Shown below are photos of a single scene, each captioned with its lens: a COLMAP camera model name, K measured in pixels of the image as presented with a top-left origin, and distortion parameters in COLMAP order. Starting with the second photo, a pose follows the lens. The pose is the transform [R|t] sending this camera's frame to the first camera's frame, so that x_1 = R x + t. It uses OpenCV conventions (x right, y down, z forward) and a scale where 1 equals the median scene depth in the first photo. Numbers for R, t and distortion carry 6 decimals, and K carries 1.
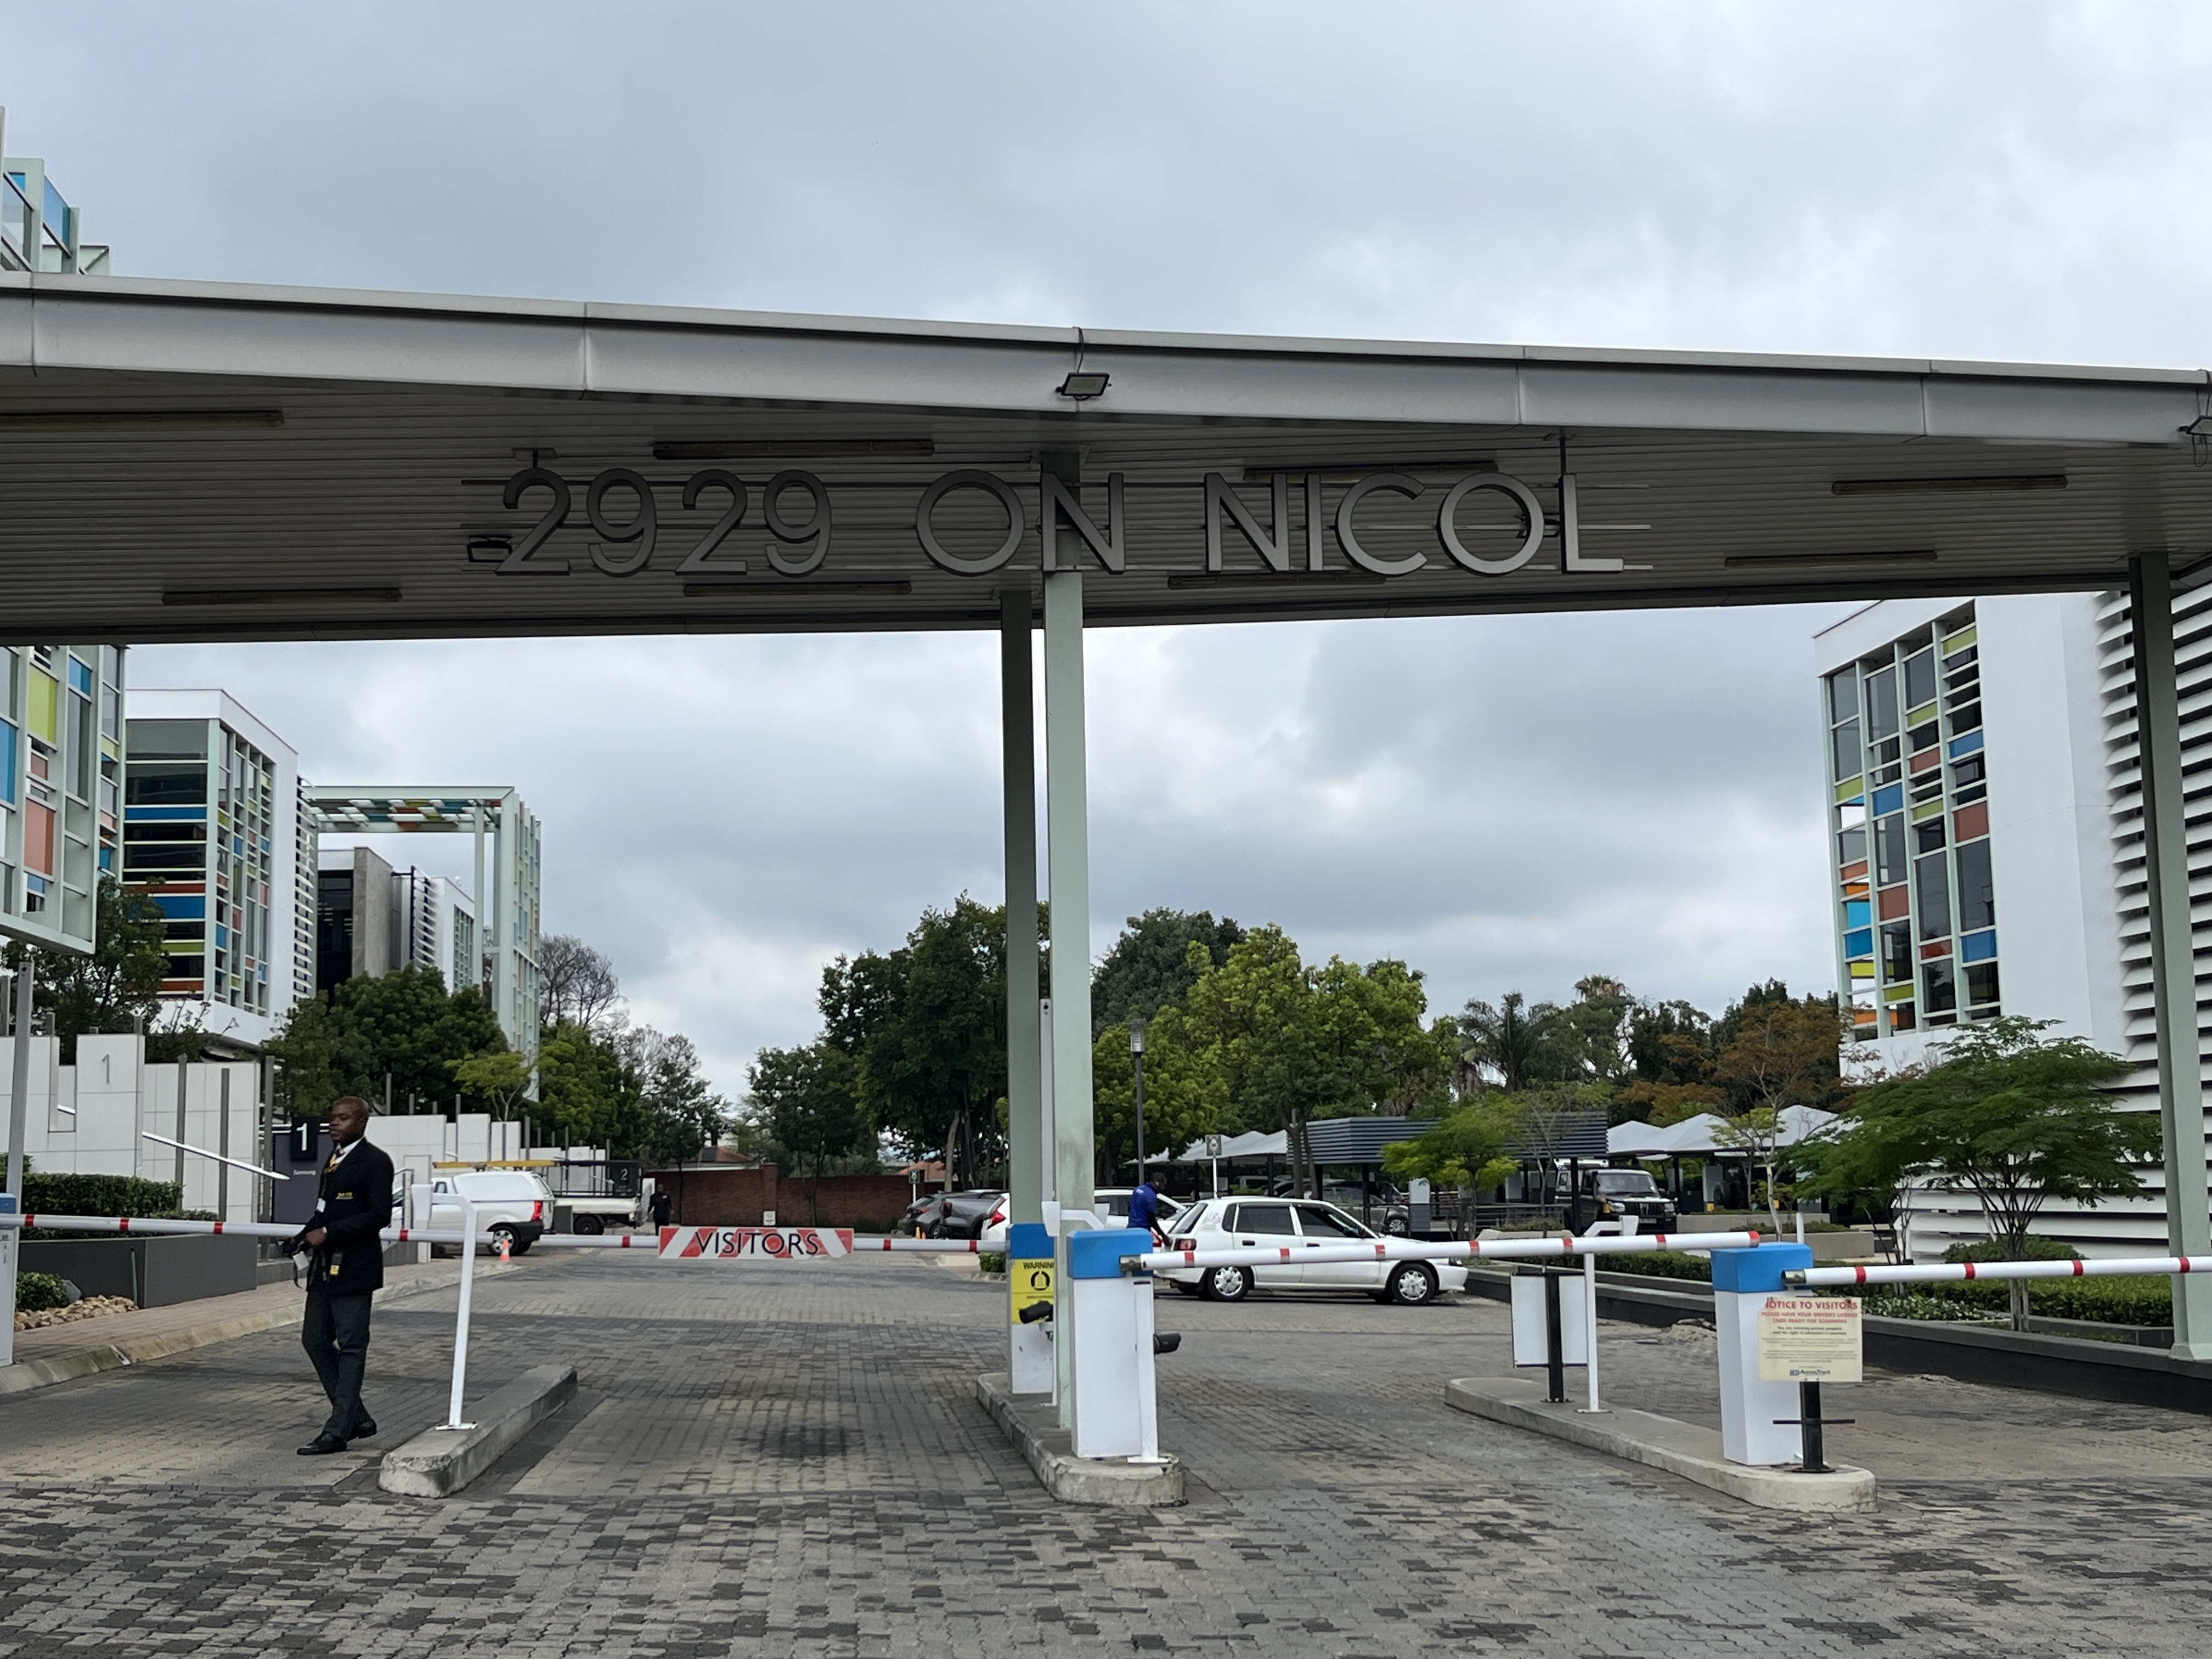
lens RADIAL K [[2785.2, 0, 1105.9], [0, 2785.2, 829.1], [0, 0, 1]] dist [0.001360, 0.000000]
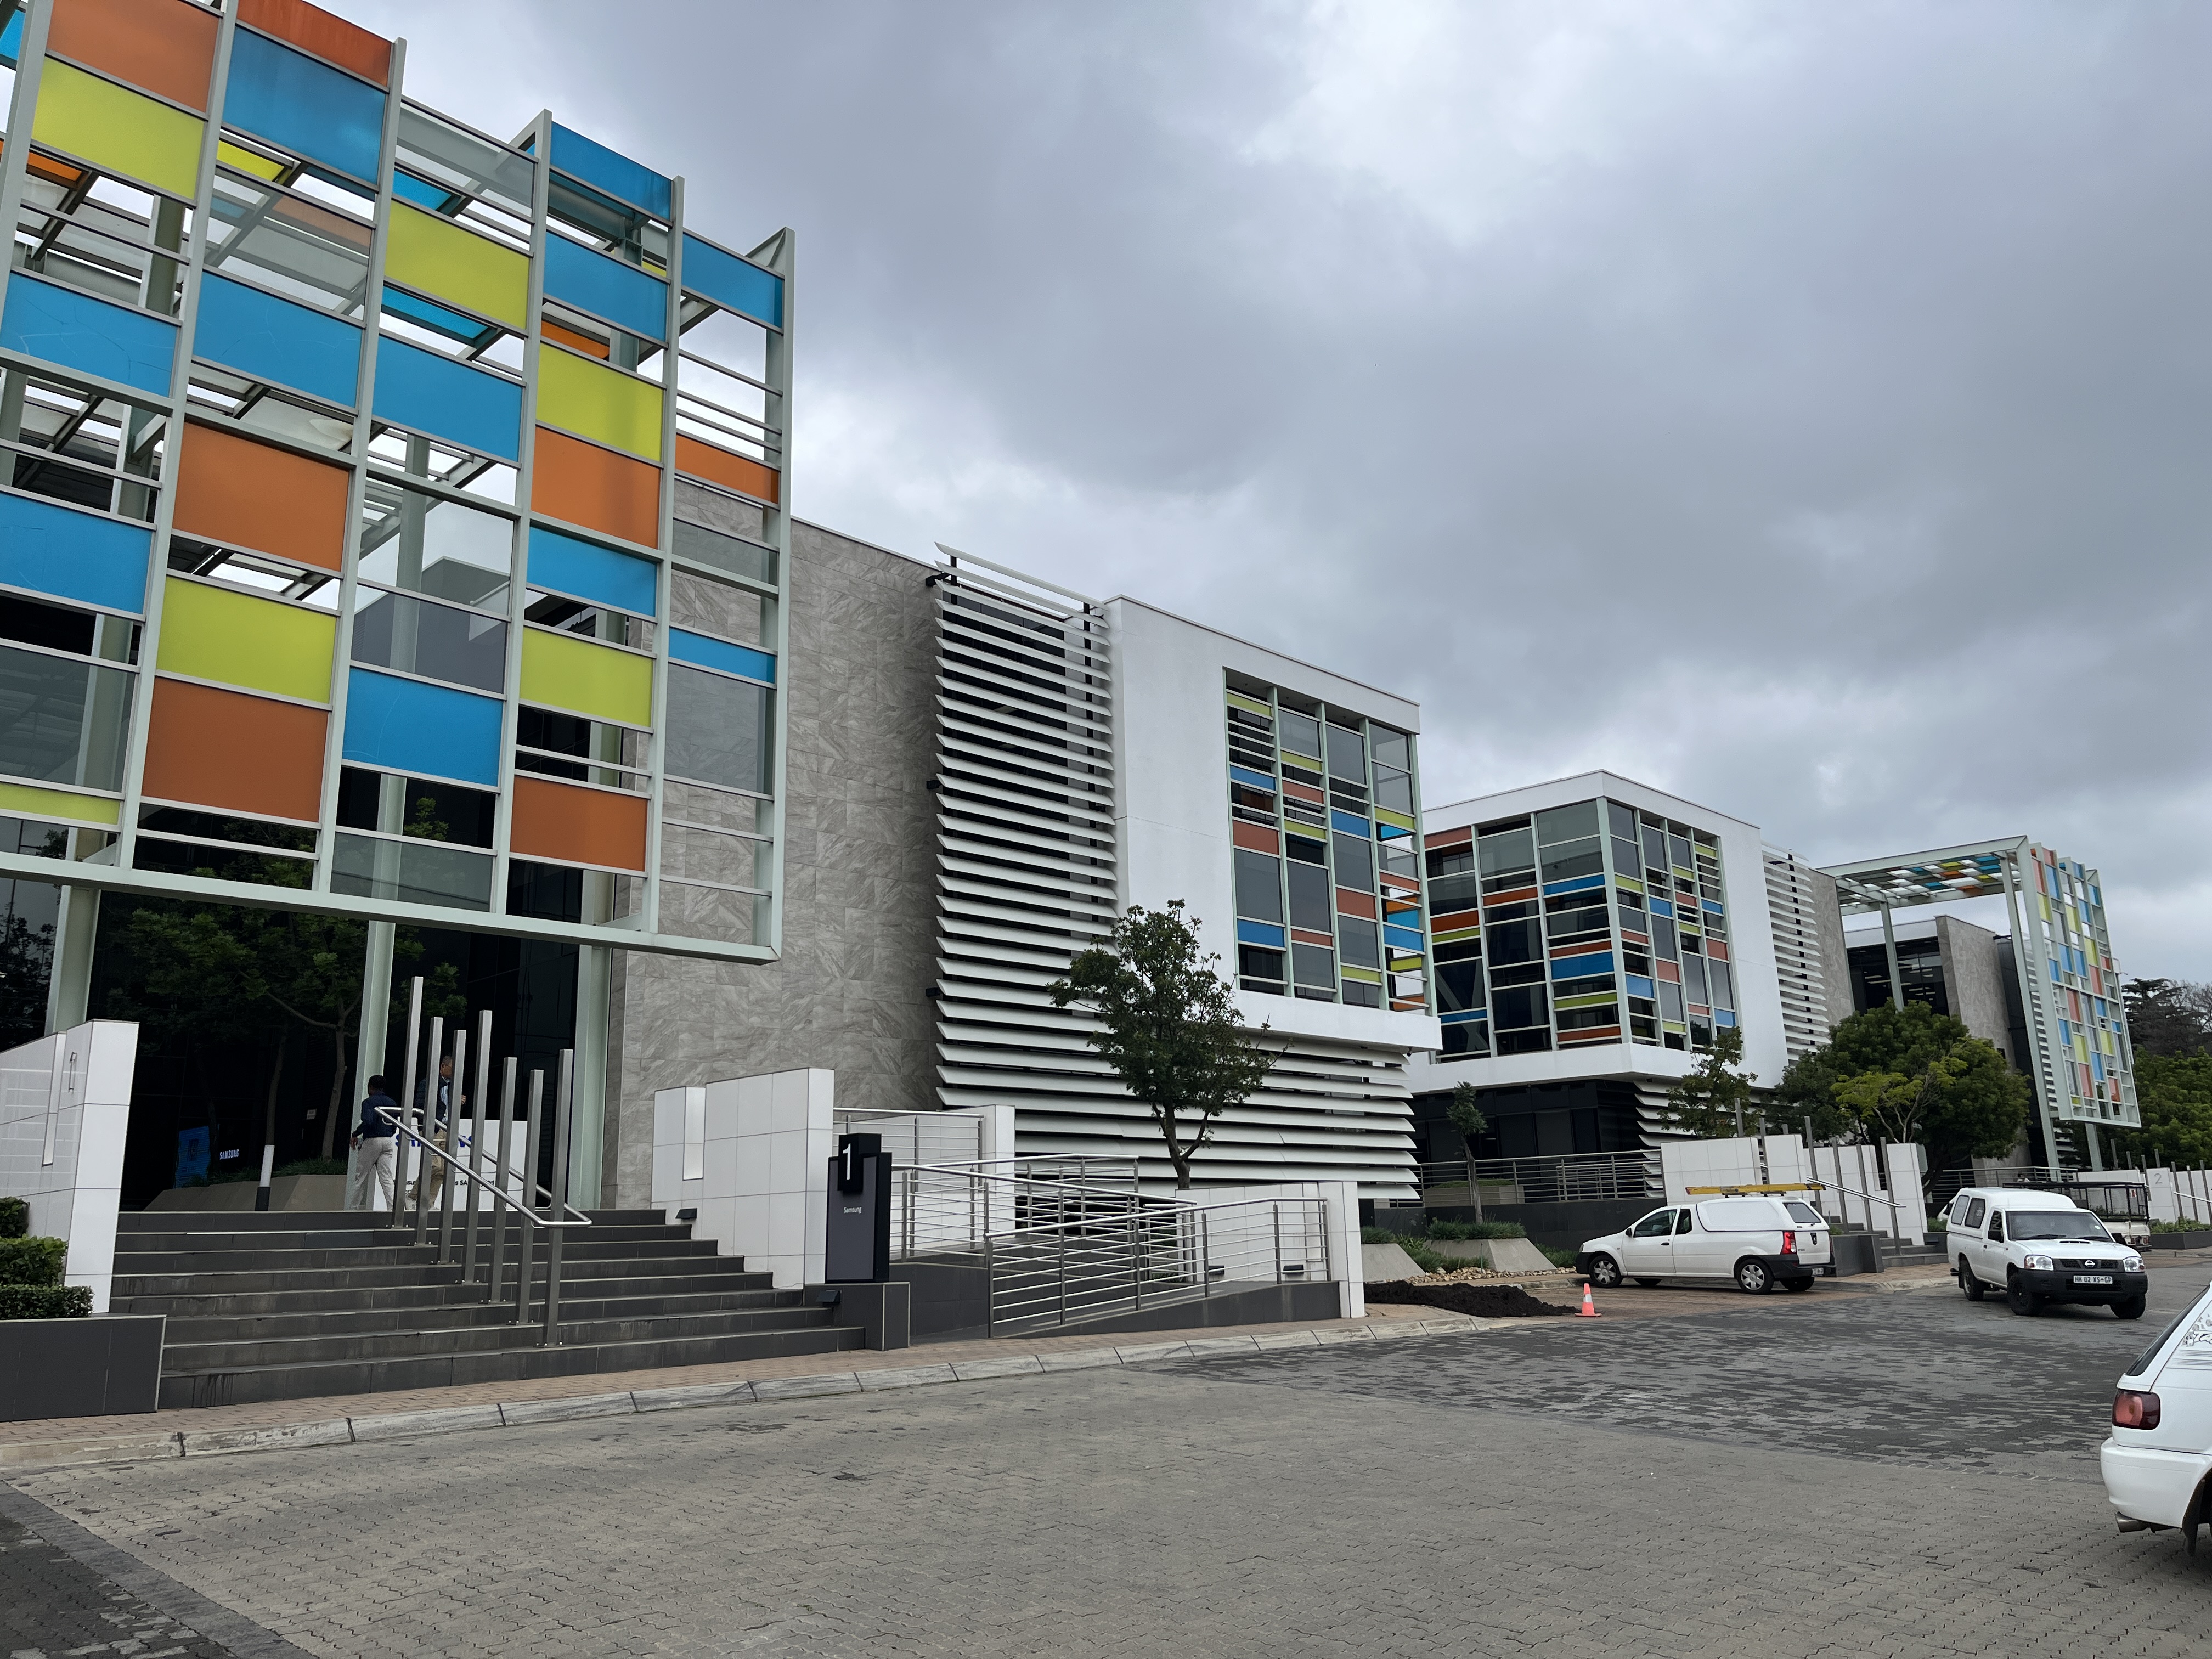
lens RADIAL K [[1657.2, 0, 1105.4], [0, 1657.2, 826.7], [0, 0, 1]] dist [0.008041, 0.002332]
pose [[0.640835, -0.178876, -0.746548, 0.055597], [0.106515, 0.983786, -0.144288, 0.047116], [0.760254, 0.012947, 0.649497, 0.383262]]
